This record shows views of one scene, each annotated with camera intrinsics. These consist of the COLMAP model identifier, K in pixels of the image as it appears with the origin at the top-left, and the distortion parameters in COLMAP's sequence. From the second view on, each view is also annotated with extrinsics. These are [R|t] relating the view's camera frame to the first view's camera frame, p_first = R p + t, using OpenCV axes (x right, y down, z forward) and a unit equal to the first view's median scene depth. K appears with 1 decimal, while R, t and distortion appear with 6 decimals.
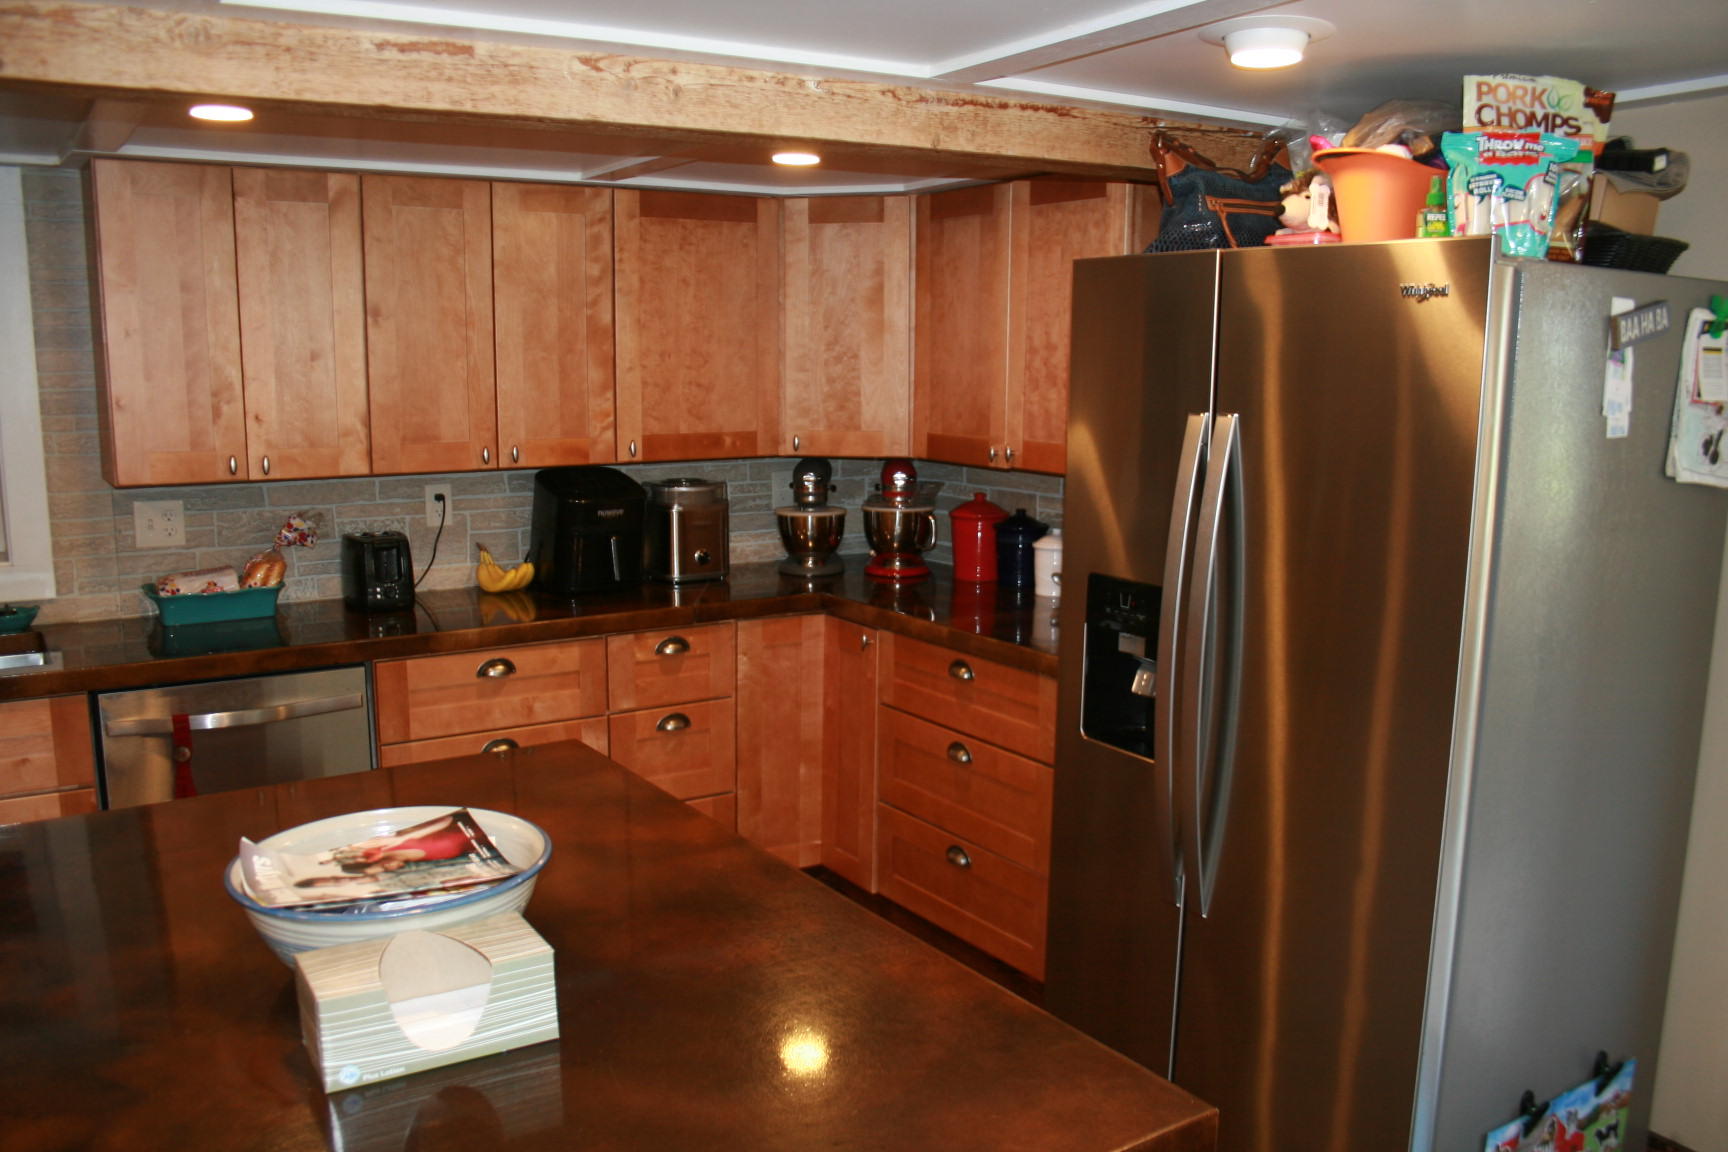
lens RADIAL K [[1441.9, 0, 864.3], [0, 1441.9, 587.1], [0, 0, 1]] dist [-0.135330, 0.109900]
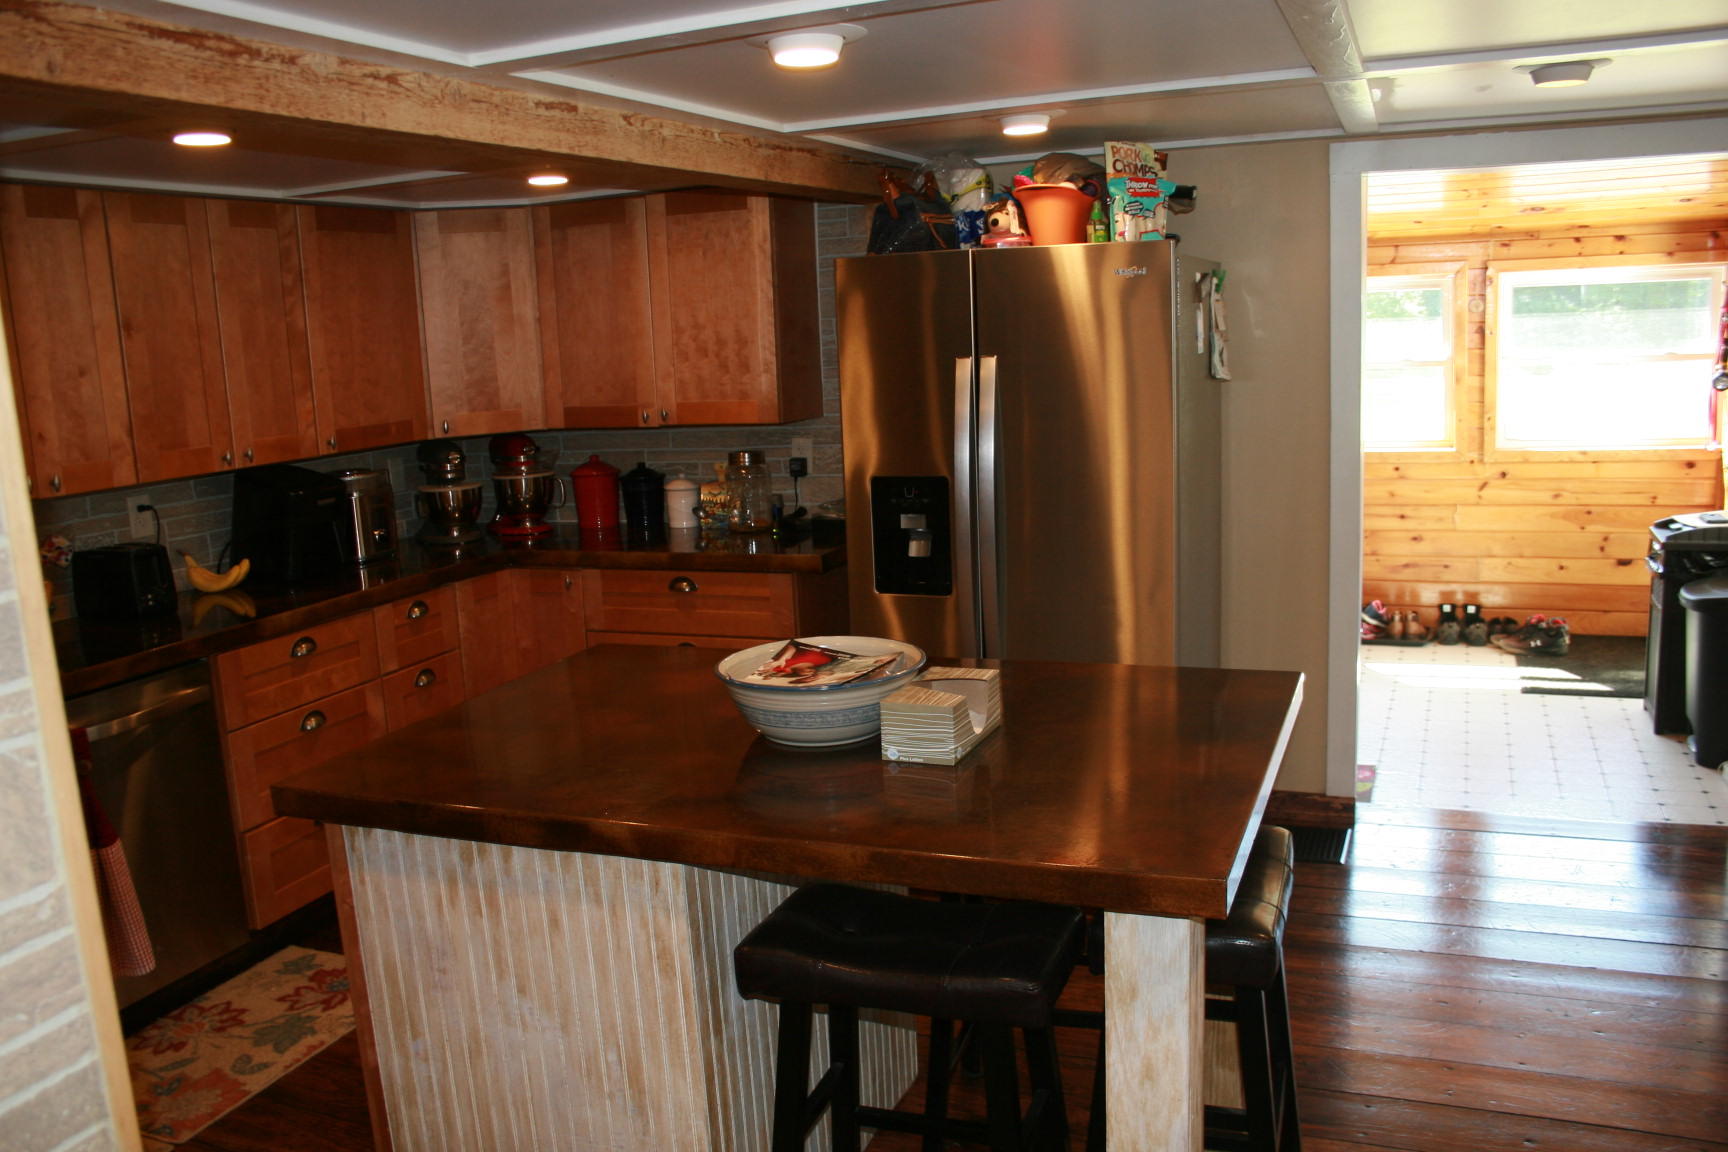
lens RADIAL K [[1441.9, 0, 870.4], [0, 1441.9, 585.4], [0, 0, 1]] dist [-0.135330, 0.109900]
pose [[0.815482, -0.146852, 0.559842, -0.489509], [0.143307, 0.988388, 0.050519, 0.017489], [-0.560760, 0.039031, 0.827058, -0.130416]]
